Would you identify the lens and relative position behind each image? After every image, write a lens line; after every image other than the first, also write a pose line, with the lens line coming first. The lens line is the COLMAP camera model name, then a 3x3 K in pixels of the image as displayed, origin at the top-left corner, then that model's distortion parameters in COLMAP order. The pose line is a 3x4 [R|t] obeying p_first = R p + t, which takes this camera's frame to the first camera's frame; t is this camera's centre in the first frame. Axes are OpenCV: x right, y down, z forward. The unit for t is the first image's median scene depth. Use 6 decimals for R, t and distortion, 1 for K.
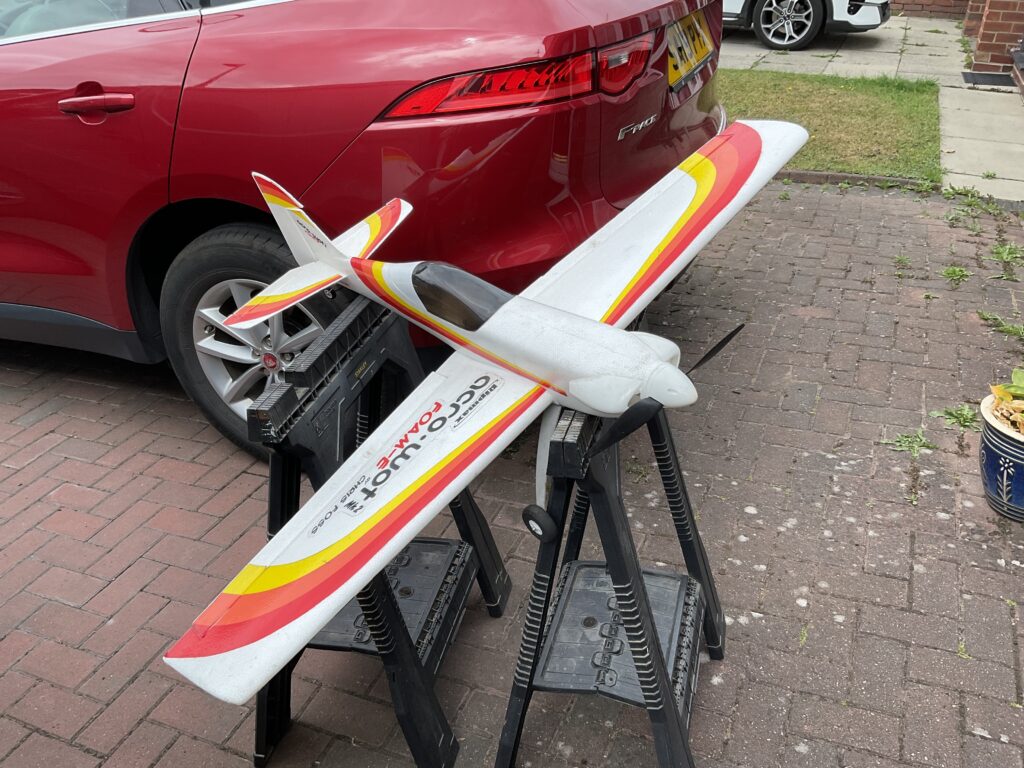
lens RADIAL K [[847.8, 0, 514.0], [0, 847.8, 387.0], [0, 0, 1]] dist [0.032037, -0.101214]
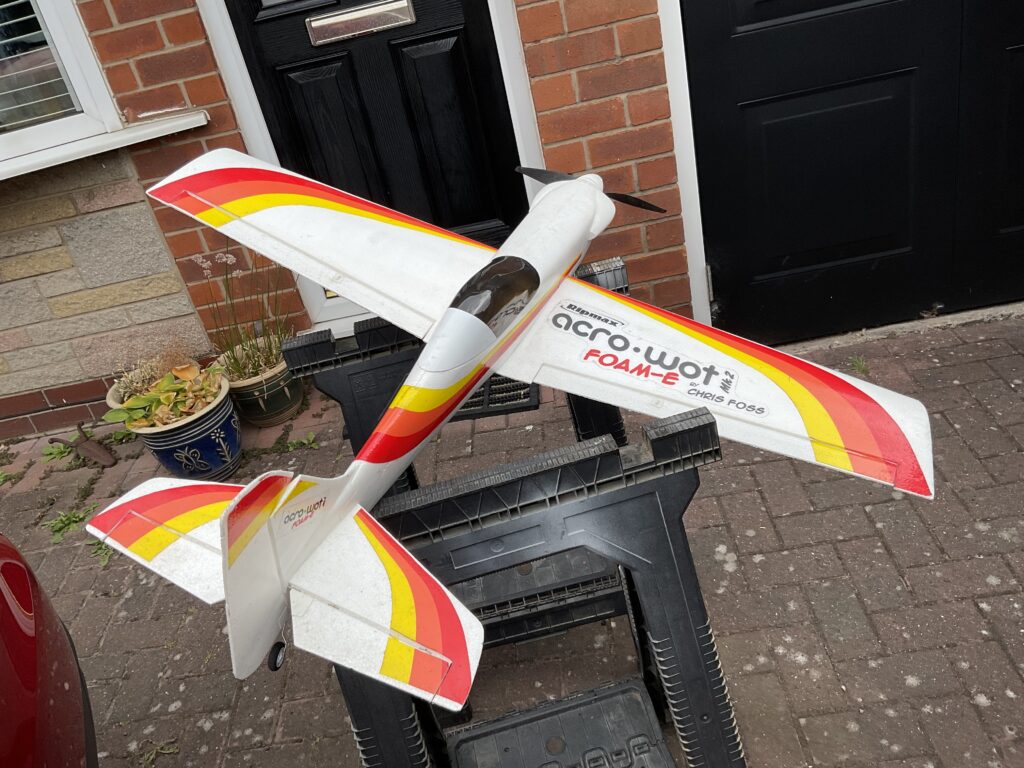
lens RADIAL K [[856.0, 0, 512.0], [0, 856.0, 384.0], [0, 0, 1]] dist [-0.013177, -0.019681]
pose [[-0.379723, -0.392040, 0.837923, -0.939130], [0.627212, 0.556696, 0.544696, -0.580145], [-0.680011, 0.732389, 0.034502, 1.099201]]
